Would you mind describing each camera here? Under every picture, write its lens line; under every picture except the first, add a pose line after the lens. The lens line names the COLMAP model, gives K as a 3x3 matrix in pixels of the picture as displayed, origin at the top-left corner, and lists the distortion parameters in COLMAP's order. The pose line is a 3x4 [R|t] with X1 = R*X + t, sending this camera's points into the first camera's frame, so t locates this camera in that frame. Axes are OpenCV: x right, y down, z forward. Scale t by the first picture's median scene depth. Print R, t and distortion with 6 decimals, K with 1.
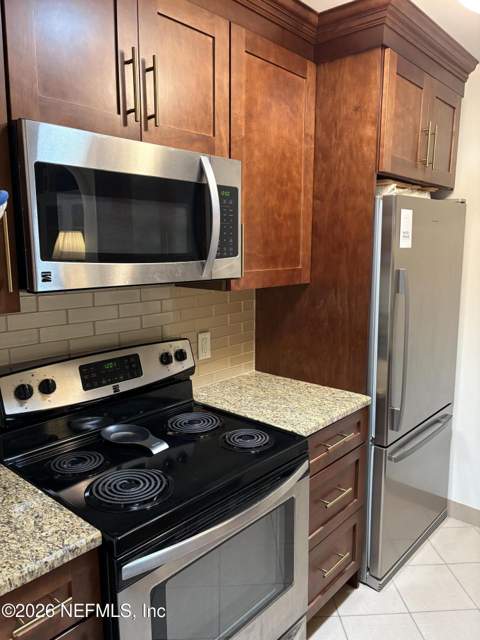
lens RADIAL K [[487.6, 0, 238.2], [0, 487.6, 322.3], [0, 0, 1]] dist [0.052638, -0.053356]
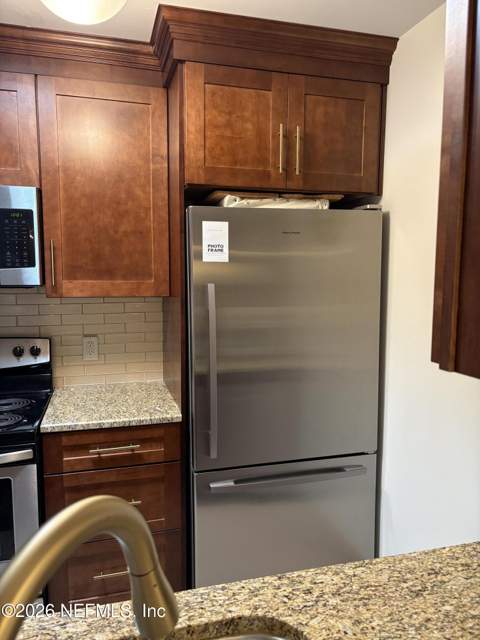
lens RADIAL K [[487.6, 0, 238.2], [0, 487.6, 322.3], [0, 0, 1]] dist [0.052638, -0.053356]
pose [[0.833992, 0.062459, -0.548230, 0.908244], [-0.089944, 0.995672, -0.023392, -0.017843], [0.544396, 0.068819, 0.836001, 0.248478]]
